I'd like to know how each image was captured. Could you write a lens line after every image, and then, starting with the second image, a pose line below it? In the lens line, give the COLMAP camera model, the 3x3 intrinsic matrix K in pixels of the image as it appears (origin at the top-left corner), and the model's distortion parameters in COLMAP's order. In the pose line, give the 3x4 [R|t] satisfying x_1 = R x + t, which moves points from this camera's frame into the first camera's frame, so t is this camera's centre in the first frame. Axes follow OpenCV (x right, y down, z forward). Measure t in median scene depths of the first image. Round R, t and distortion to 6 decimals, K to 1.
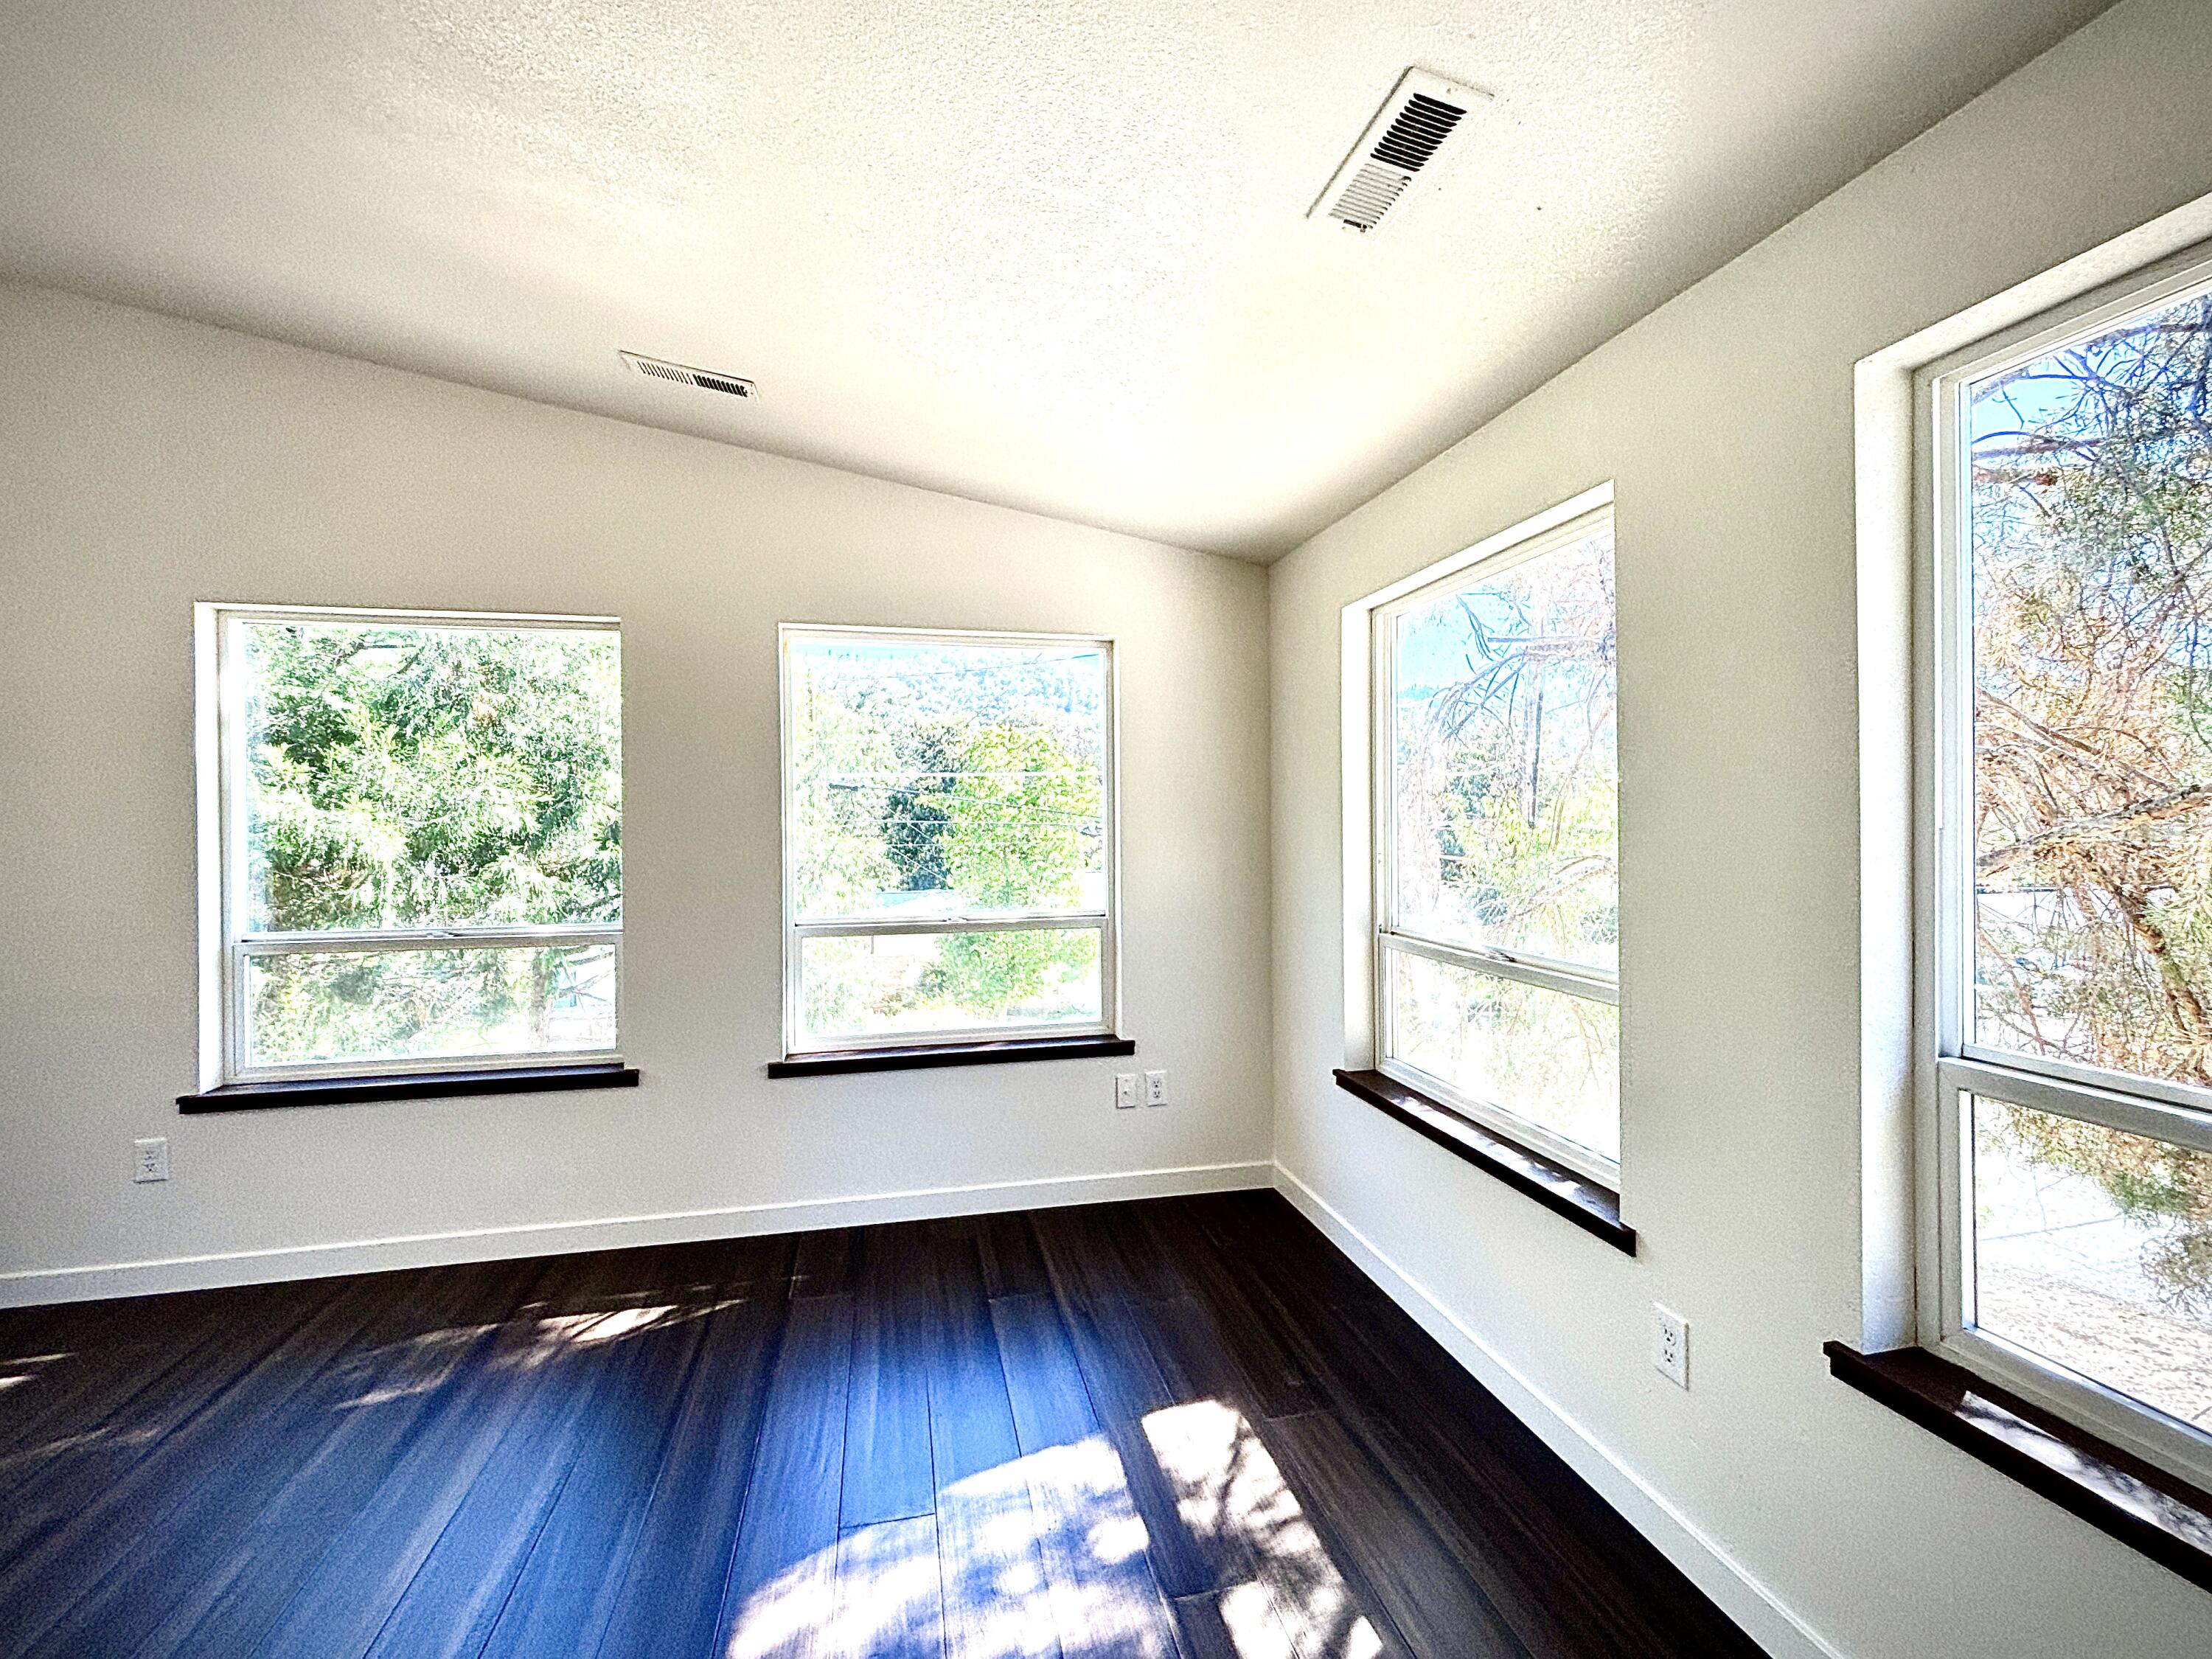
lens RADIAL K [[962.5, 0, 1103.8], [0, 962.5, 837.2], [0, 0, 1]] dist [0.003580, 0.000637]
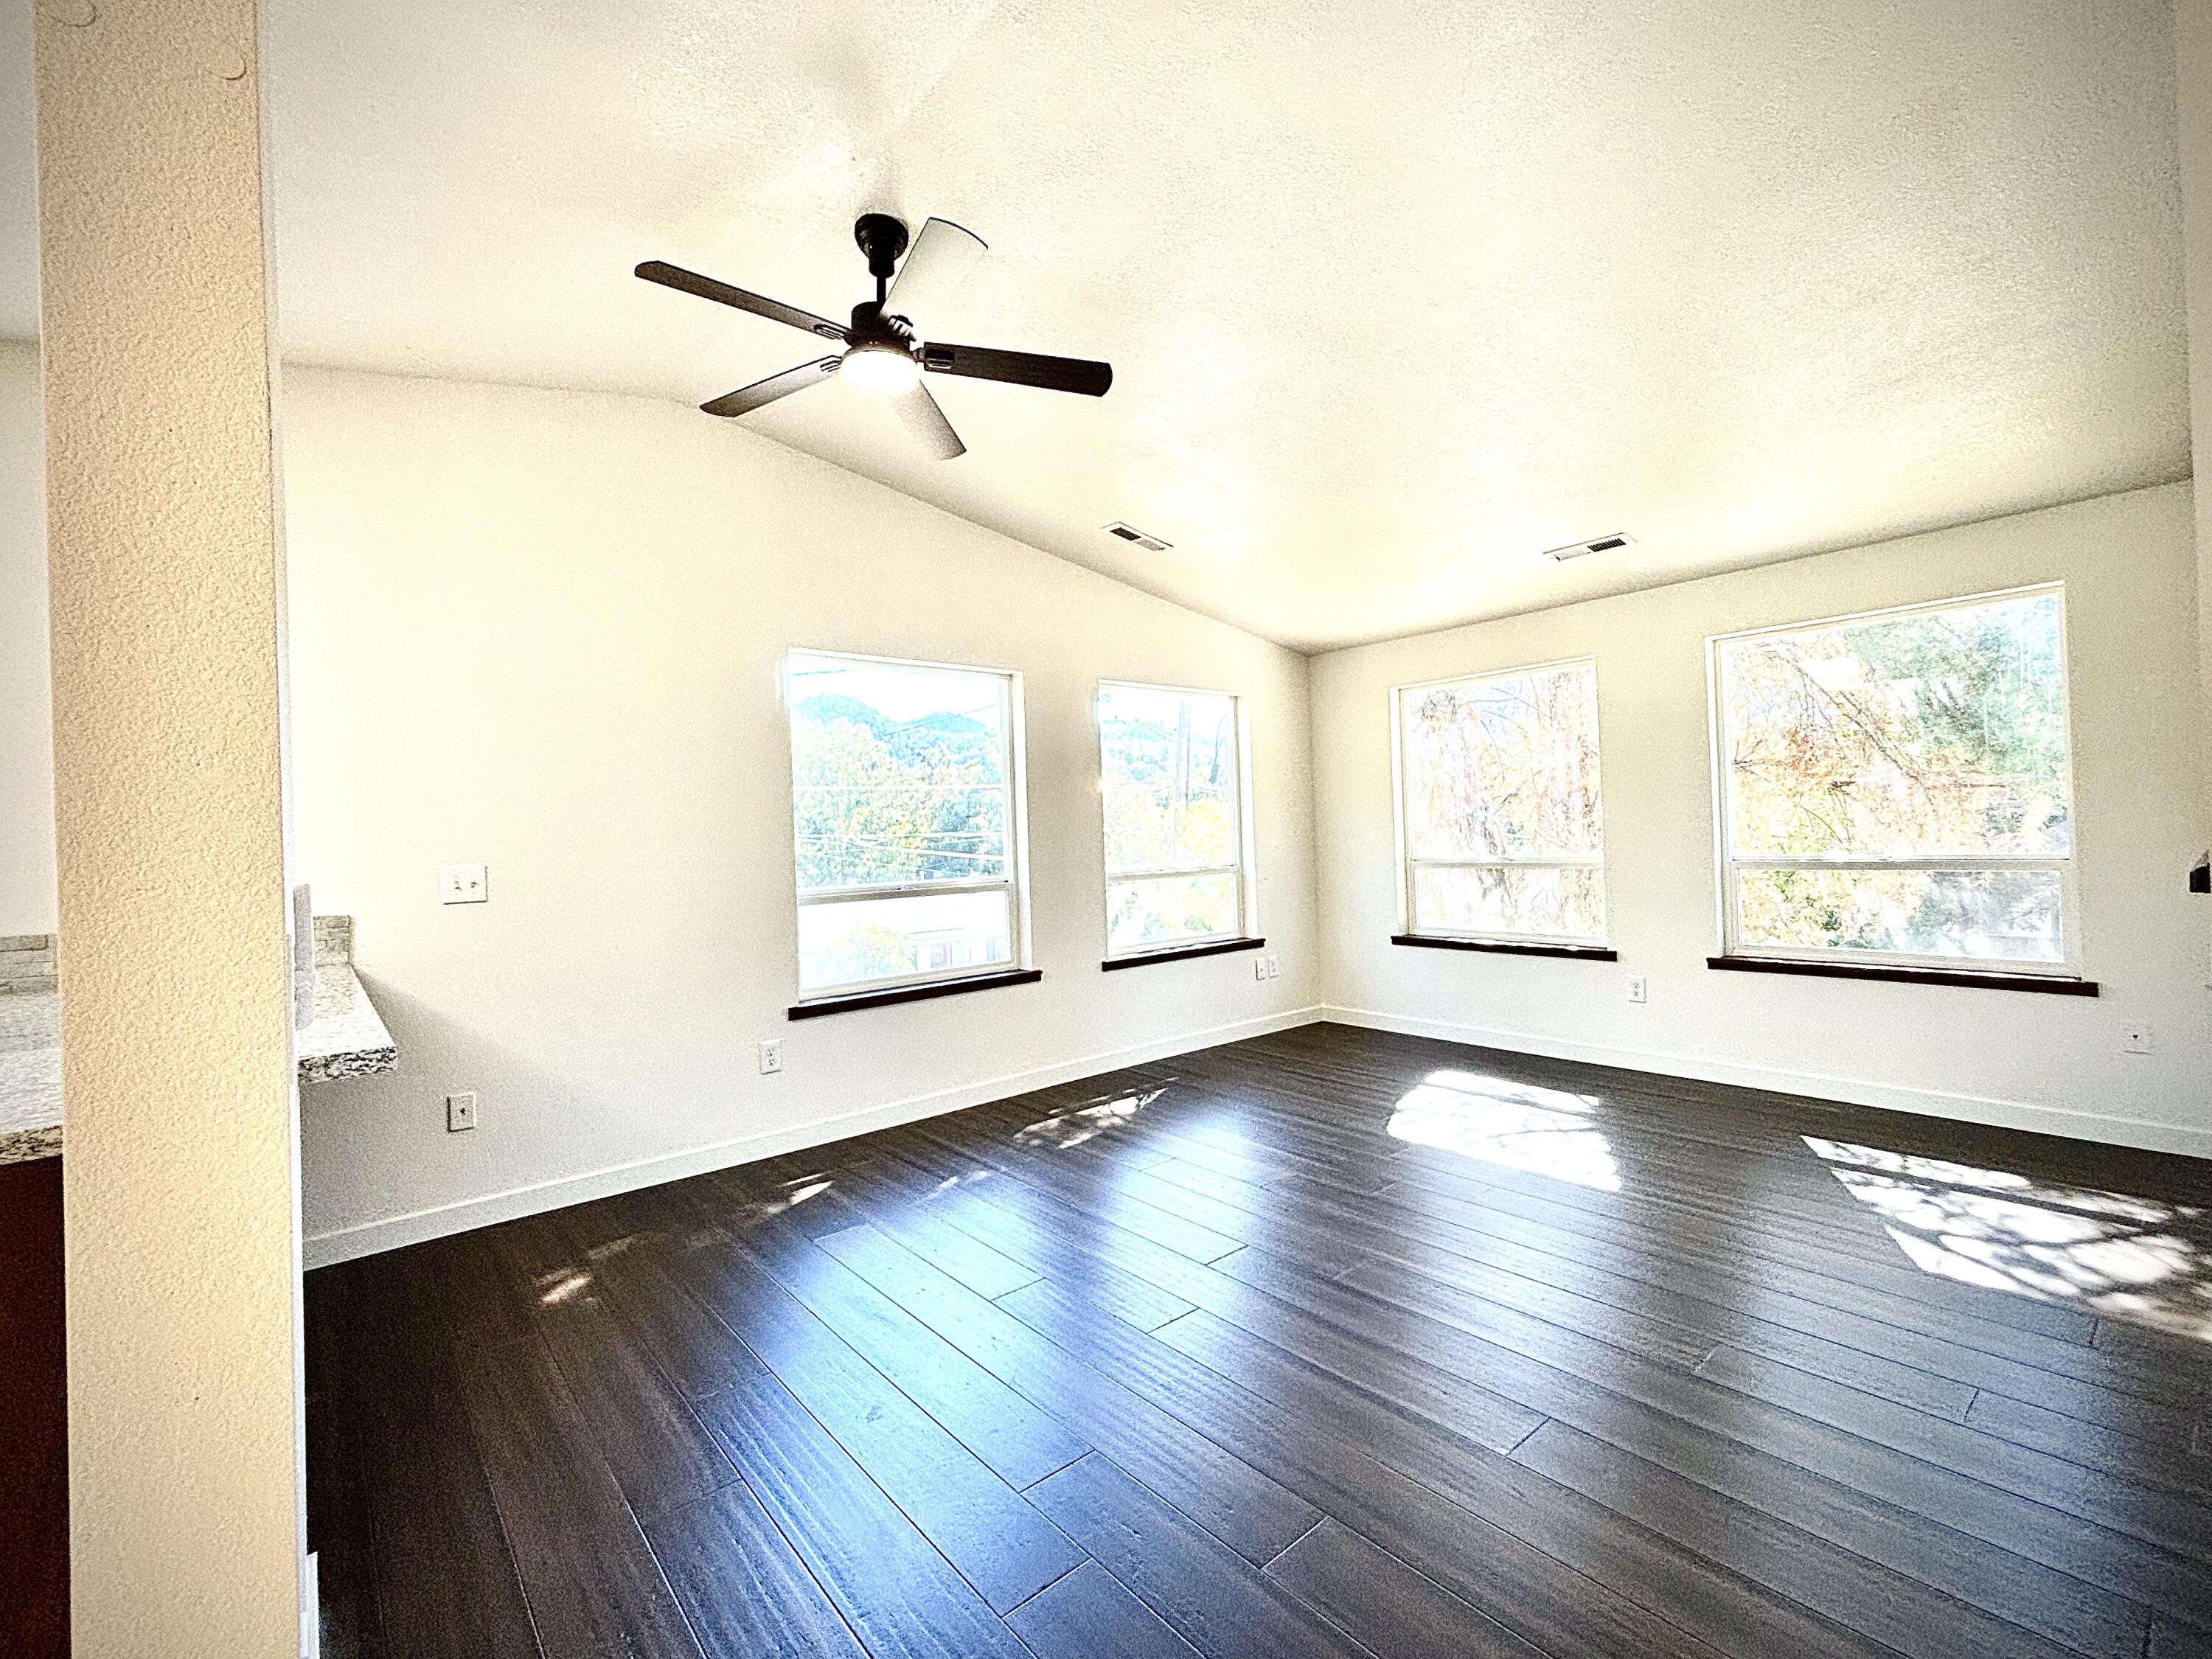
lens RADIAL K [[962.5, 0, 1103.9], [0, 962.5, 831.3], [0, 0, 1]] dist [0.003580, 0.000637]
pose [[0.892820, -0.011054, 0.450277, -1.047144], [-0.001126, 0.999641, 0.026772, -0.021237], [-0.450412, -0.024409, 0.892487, -0.395663]]
